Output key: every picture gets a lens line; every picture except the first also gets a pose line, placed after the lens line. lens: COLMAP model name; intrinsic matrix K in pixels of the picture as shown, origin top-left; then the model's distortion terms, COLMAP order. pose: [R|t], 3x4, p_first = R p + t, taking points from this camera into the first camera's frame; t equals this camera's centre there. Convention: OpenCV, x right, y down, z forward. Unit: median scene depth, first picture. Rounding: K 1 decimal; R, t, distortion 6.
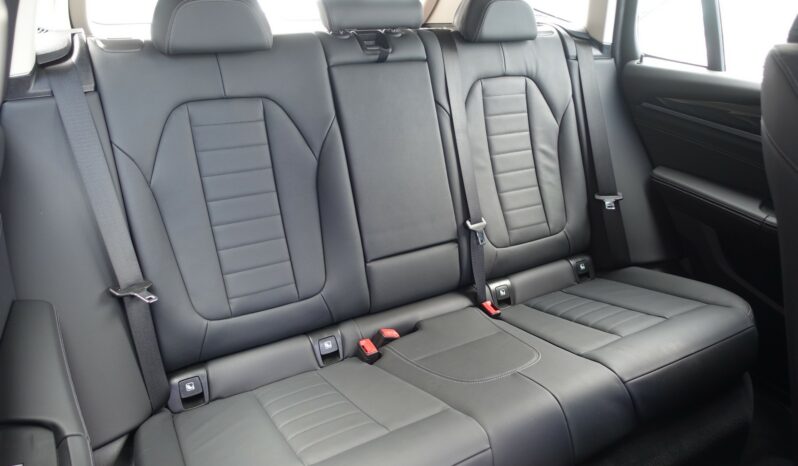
lens RADIAL K [[546.4, 0, 399.0], [0, 546.4, 233.0], [0, 0, 1]] dist [-0.005211, 0.002391]
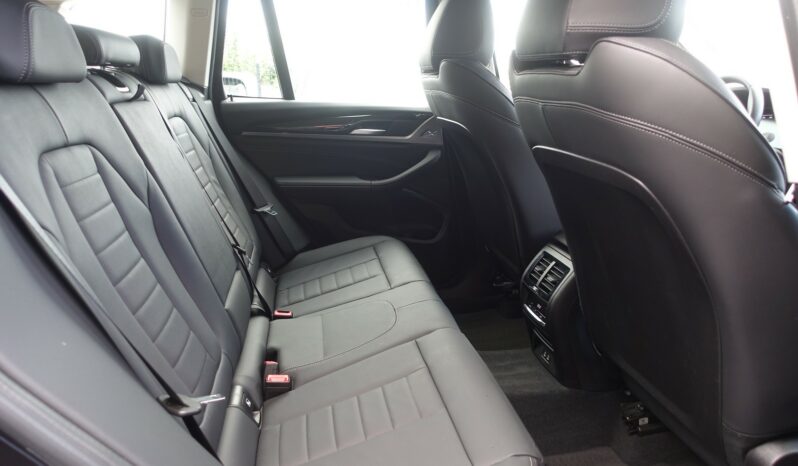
lens RADIAL K [[546.4, 0, 399.0], [0, 546.4, 233.0], [0, 0, 1]] dist [-0.005211, 0.002391]
pose [[0.333770, -0.263838, 0.904979, -0.639310], [0.393998, 0.911199, 0.120340, -0.044838], [-0.856367, 0.316394, 0.408082, 0.287340]]
